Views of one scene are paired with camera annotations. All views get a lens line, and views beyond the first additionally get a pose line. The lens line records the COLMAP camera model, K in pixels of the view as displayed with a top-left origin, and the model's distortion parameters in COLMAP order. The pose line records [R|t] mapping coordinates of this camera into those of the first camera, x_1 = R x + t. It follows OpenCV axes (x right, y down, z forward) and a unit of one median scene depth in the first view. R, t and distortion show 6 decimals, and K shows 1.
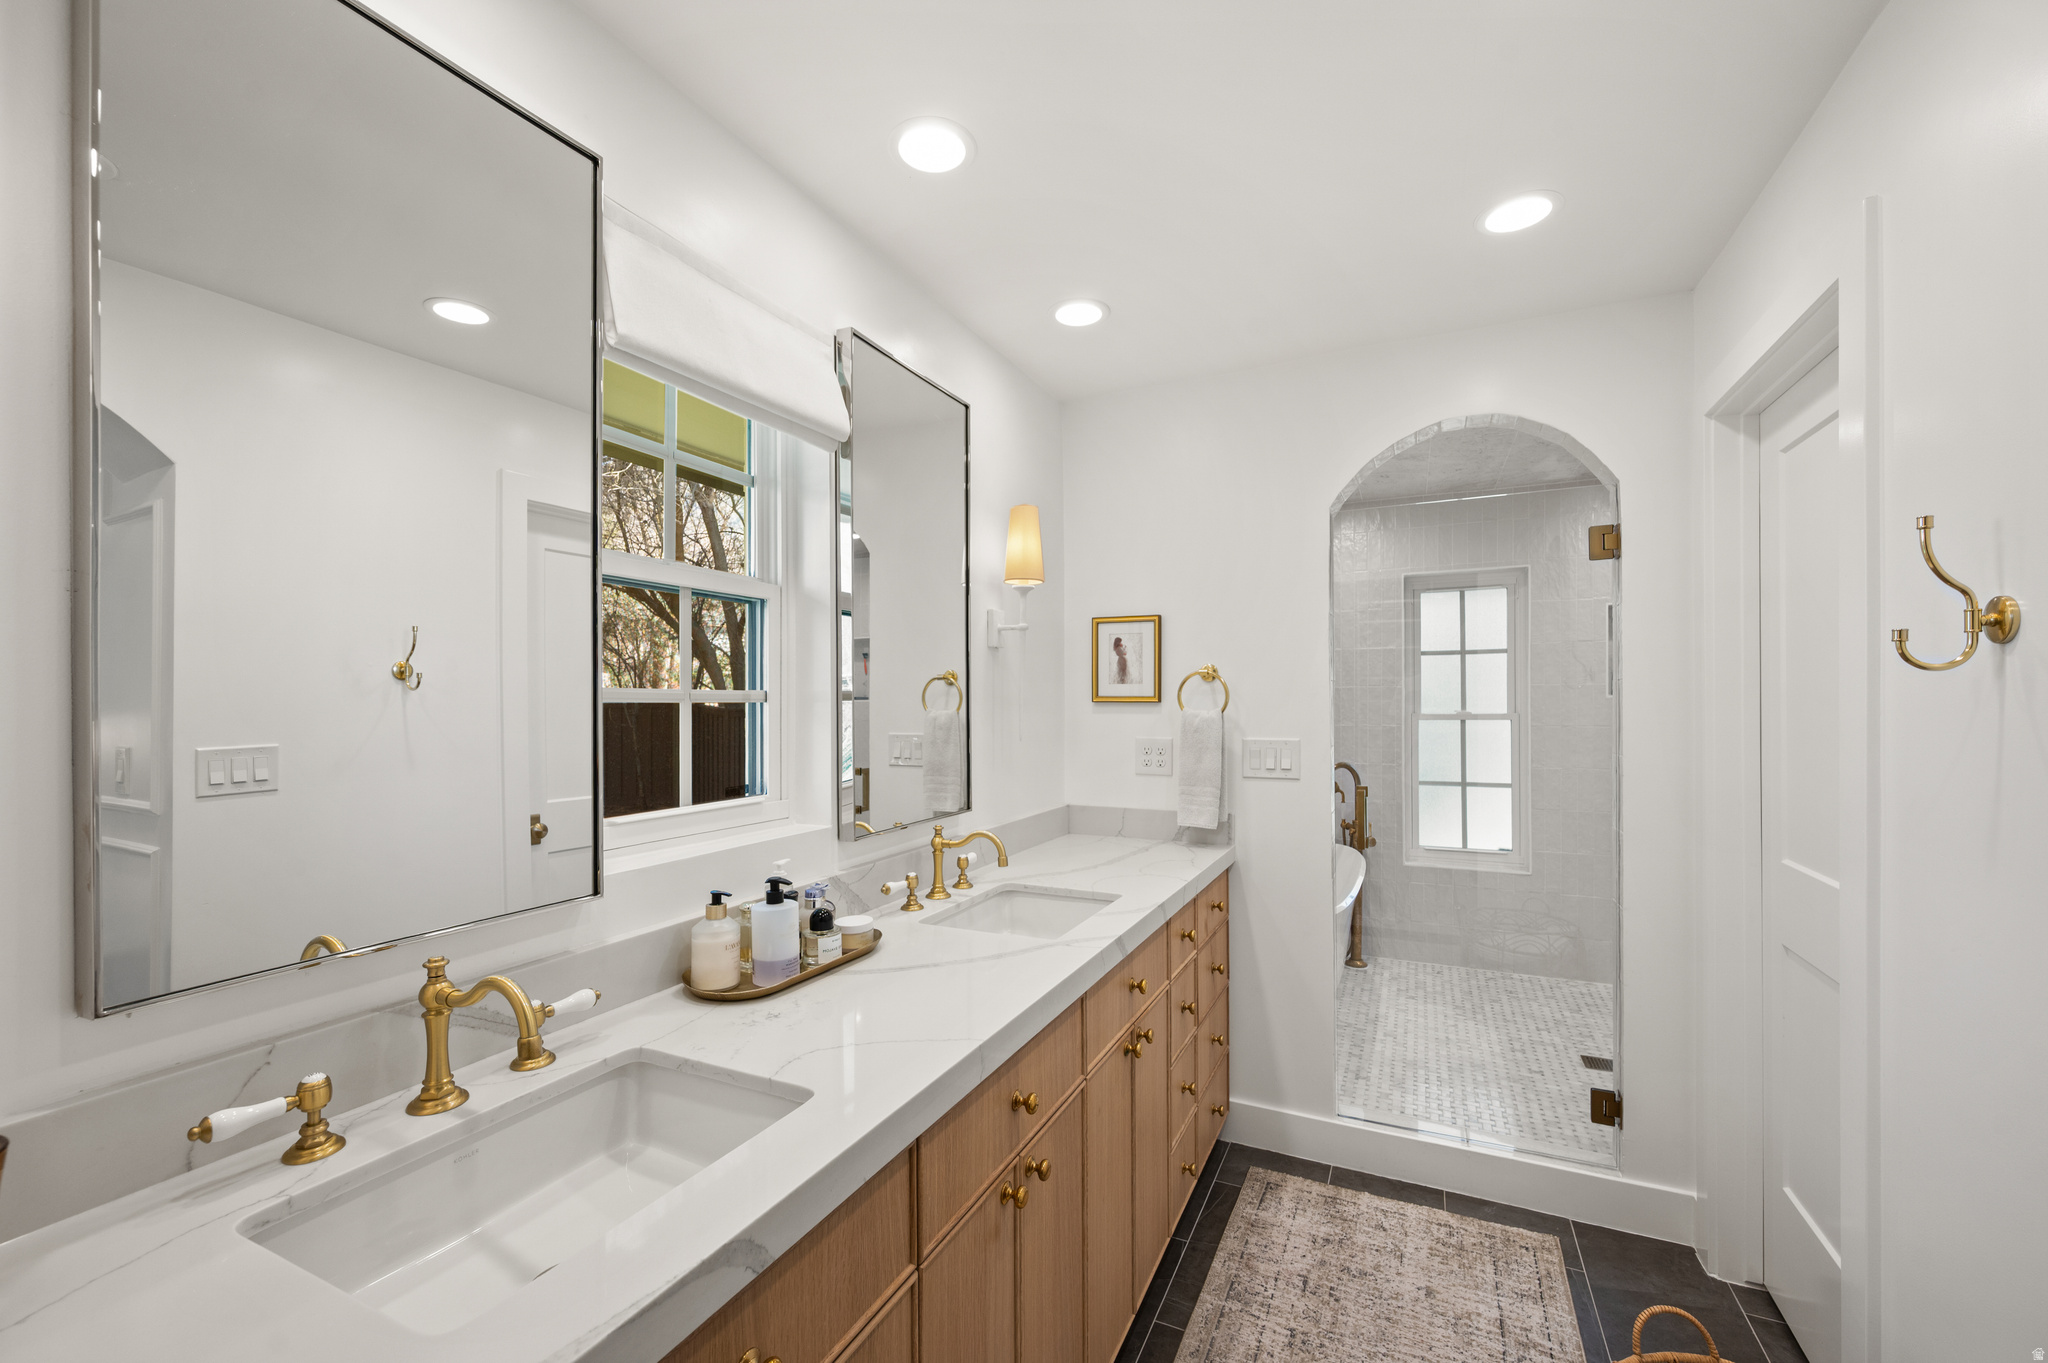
lens RADIAL K [[830.3, 0, 1033.8], [0, 830.3, 689.5], [0, 0, 1]] dist [-0.001713, 0.000245]
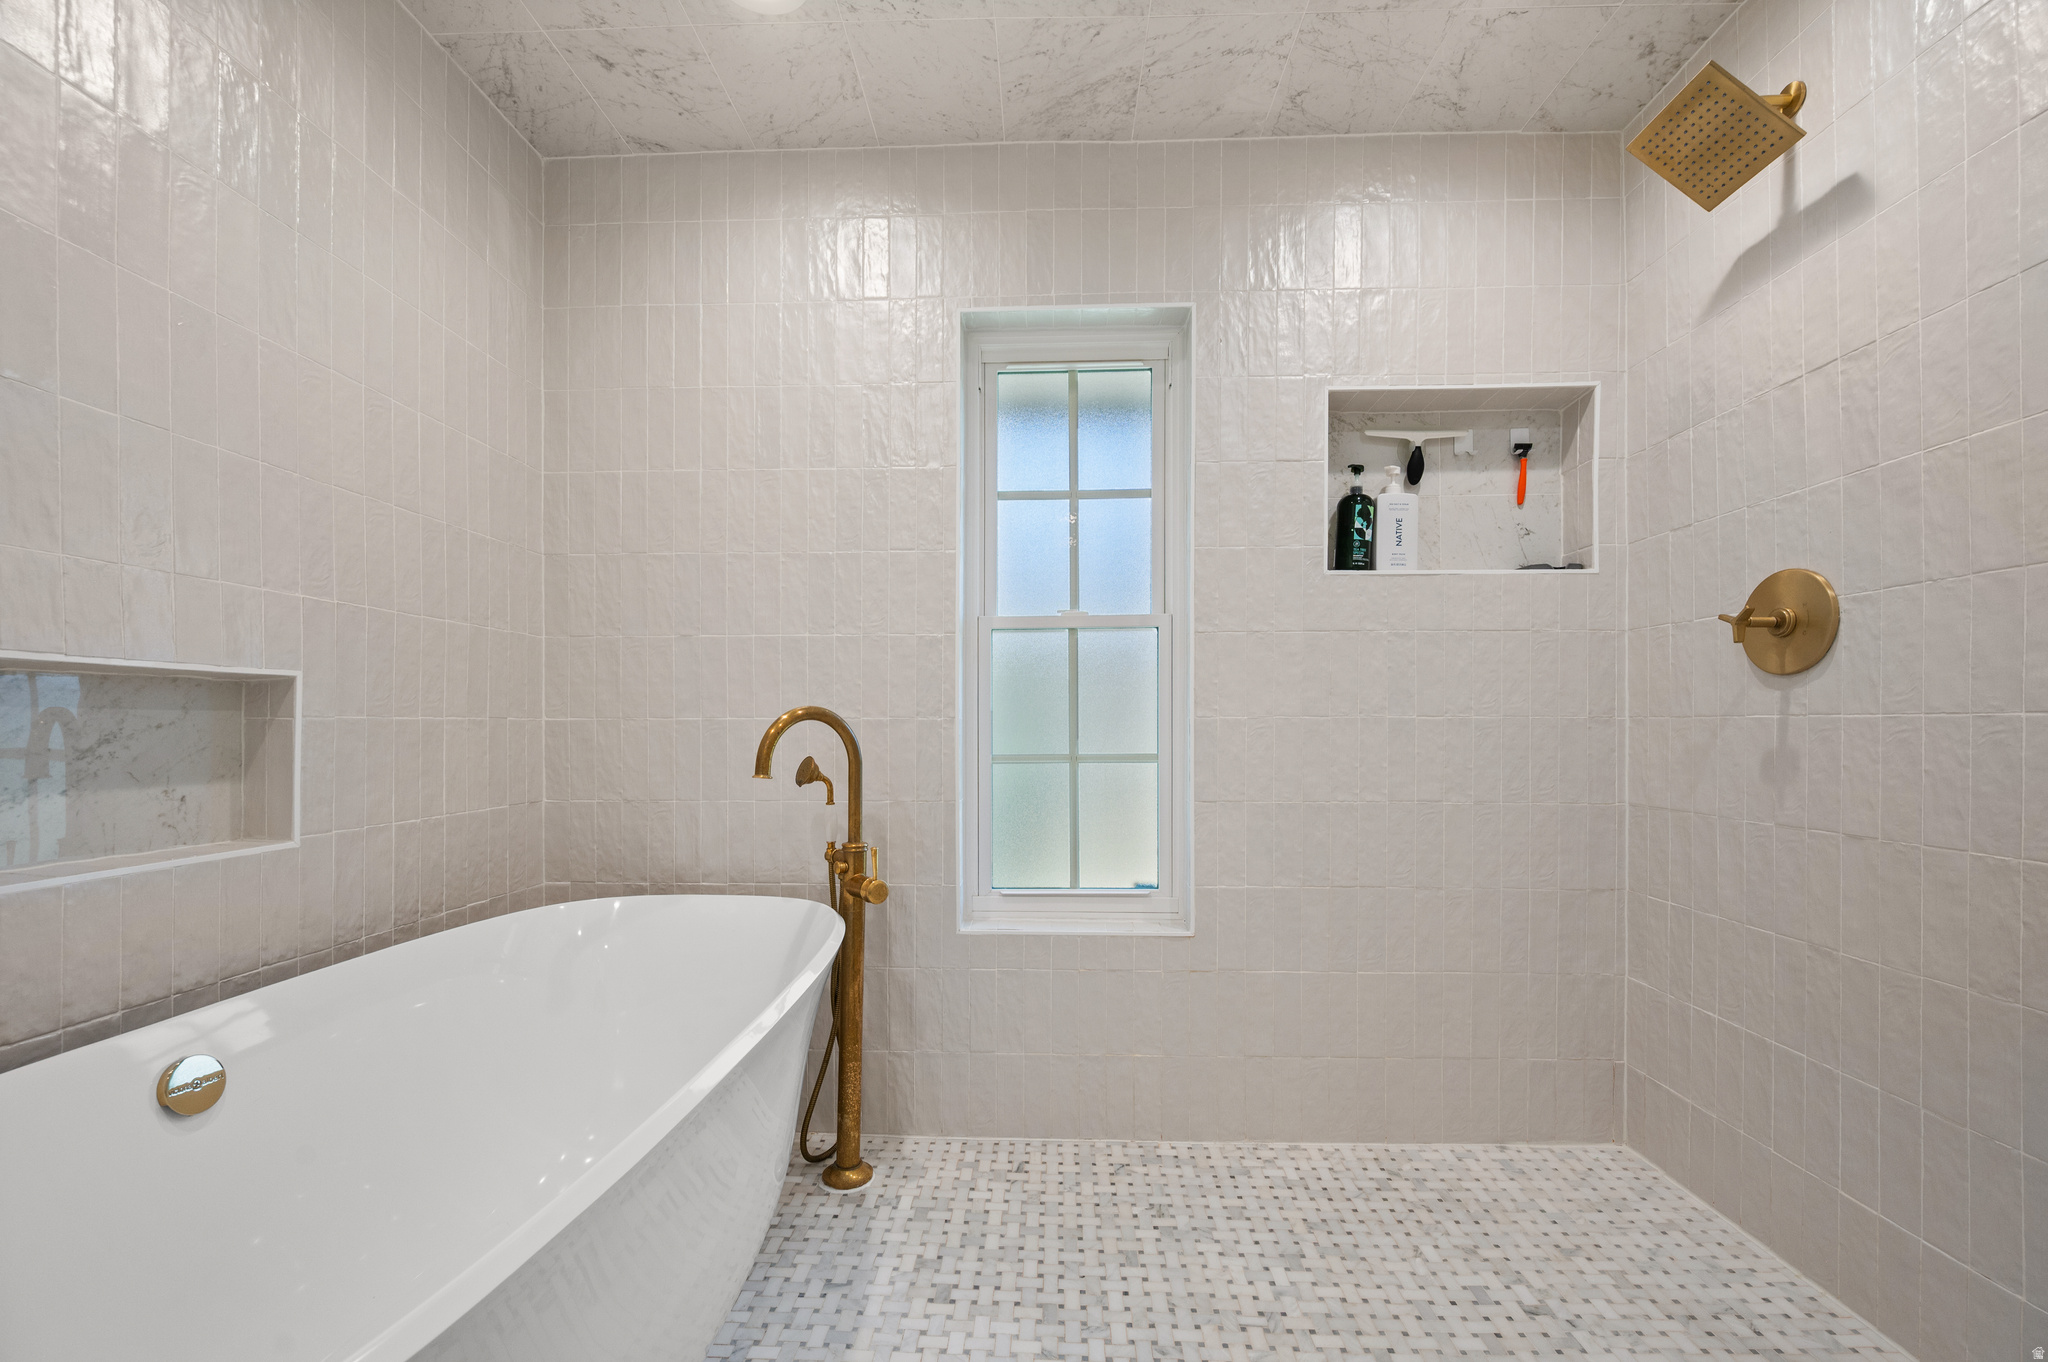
lens RADIAL K [[830.3, 0, 1022.7], [0, 830.3, 700.1], [0, 0, 1]] dist [-0.001713, 0.000245]
pose [[0.923634, 0.012074, 0.383086, 0.309795], [-0.006947, 0.999867, -0.014763, 0.089252], [-0.383213, 0.010975, 0.923595, 0.571778]]
